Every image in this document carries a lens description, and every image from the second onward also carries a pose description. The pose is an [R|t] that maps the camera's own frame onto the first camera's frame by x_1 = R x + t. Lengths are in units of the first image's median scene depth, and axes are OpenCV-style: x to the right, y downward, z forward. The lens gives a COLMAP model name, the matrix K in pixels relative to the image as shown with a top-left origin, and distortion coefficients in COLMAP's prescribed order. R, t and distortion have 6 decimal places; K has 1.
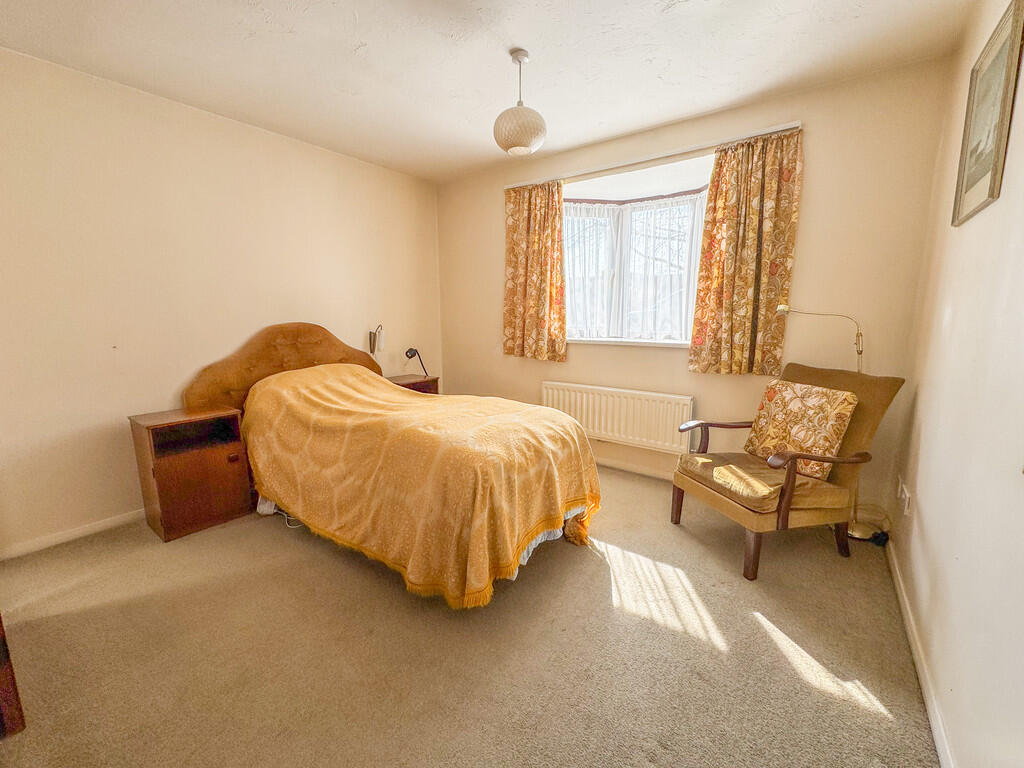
lens RADIAL K [[422.3, 0, 512.0], [0, 422.3, 384.0], [0, 0, 1]] dist [-0.001377, 0.000495]
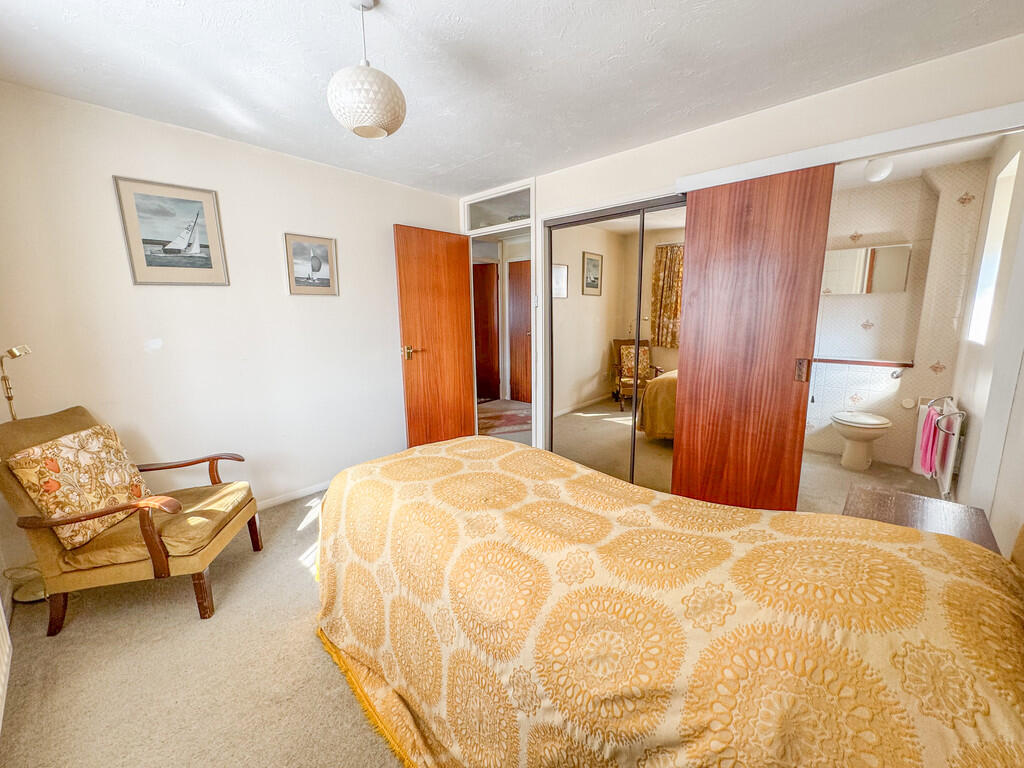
lens RADIAL K [[422.3, 0, 512.0], [0, 422.3, 384.0], [0, 0, 1]] dist [-0.001377, 0.000495]
pose [[-0.994751, -0.003892, 0.102248, -0.252202], [0.030817, 0.941482, 0.335652, -0.321519], [-0.097571, 0.337041, -0.936420, 1.519962]]
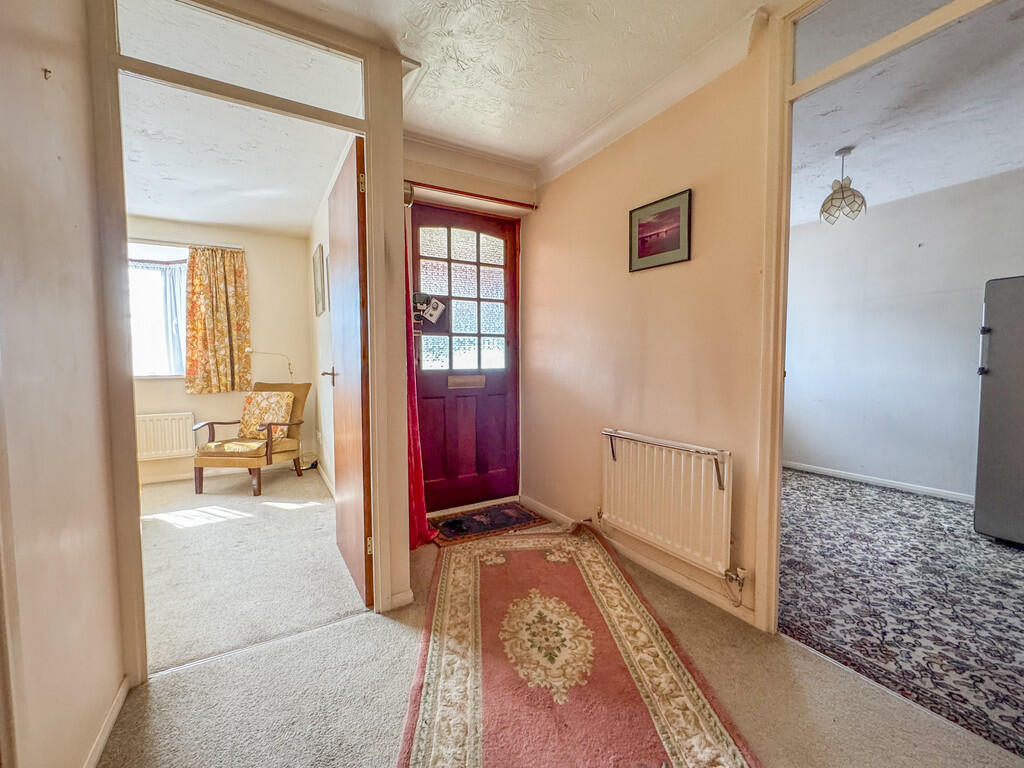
lens RADIAL K [[422.3, 0, 512.0], [0, 422.3, 384.0], [0, 0, 1]] dist [-0.001377, 0.000495]
pose [[0.391462, -0.052117, 0.918717, -0.506597], [0.158112, 0.987356, -0.011360, 0.140960], [-0.906509, 0.149707, 0.394753, -0.609117]]
